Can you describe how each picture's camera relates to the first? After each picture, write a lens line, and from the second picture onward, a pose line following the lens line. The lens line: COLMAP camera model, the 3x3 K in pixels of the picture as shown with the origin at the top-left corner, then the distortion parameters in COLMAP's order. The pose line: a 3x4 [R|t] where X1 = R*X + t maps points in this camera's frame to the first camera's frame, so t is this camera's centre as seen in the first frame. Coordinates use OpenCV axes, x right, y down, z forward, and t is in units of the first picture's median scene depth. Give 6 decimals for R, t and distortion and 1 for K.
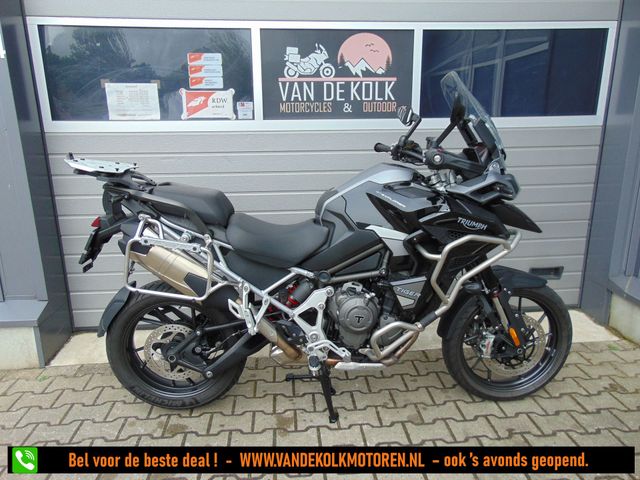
lens RADIAL K [[480.7, 0, 320.0], [0, 480.7, 240.0], [0, 0, 1]] dist [-0.008863, 0.044357]
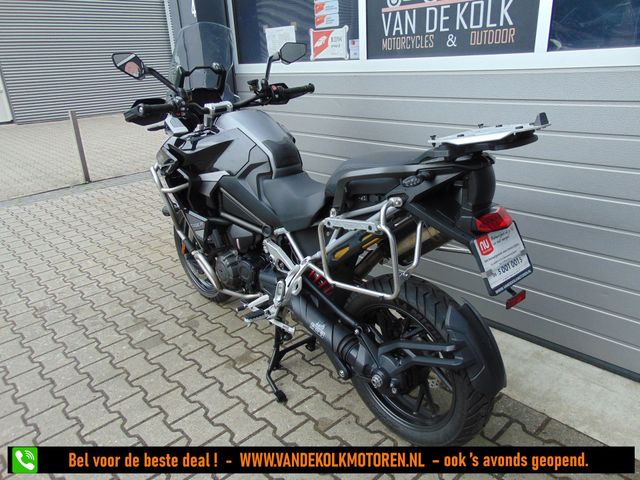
lens RADIAL K [[480.7, 0, 320.0], [0, 480.7, 240.0], [0, 0, 1]] dist [-0.008863, 0.044357]
pose [[0.617179, 0.261940, -0.741942, 0.596096], [-0.159412, 0.965031, 0.208095, -0.098269], [0.770505, -0.010157, 0.637353, 0.360287]]
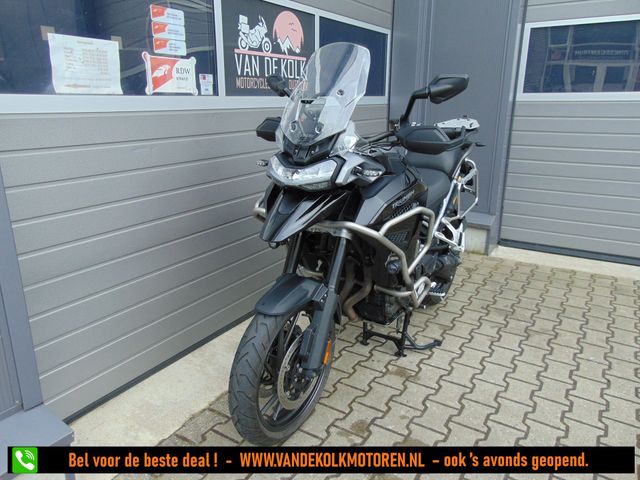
lens RADIAL K [[481.4, 0, 320.0], [0, 481.4, 240.0], [0, 0, 1]] dist [-0.008108, 0.047011]
pose [[0.590808, -0.221319, 0.775863, -0.767923], [0.200254, 0.971774, 0.124713, -0.071271], [-0.781565, 0.081689, 0.618452, 0.350684]]
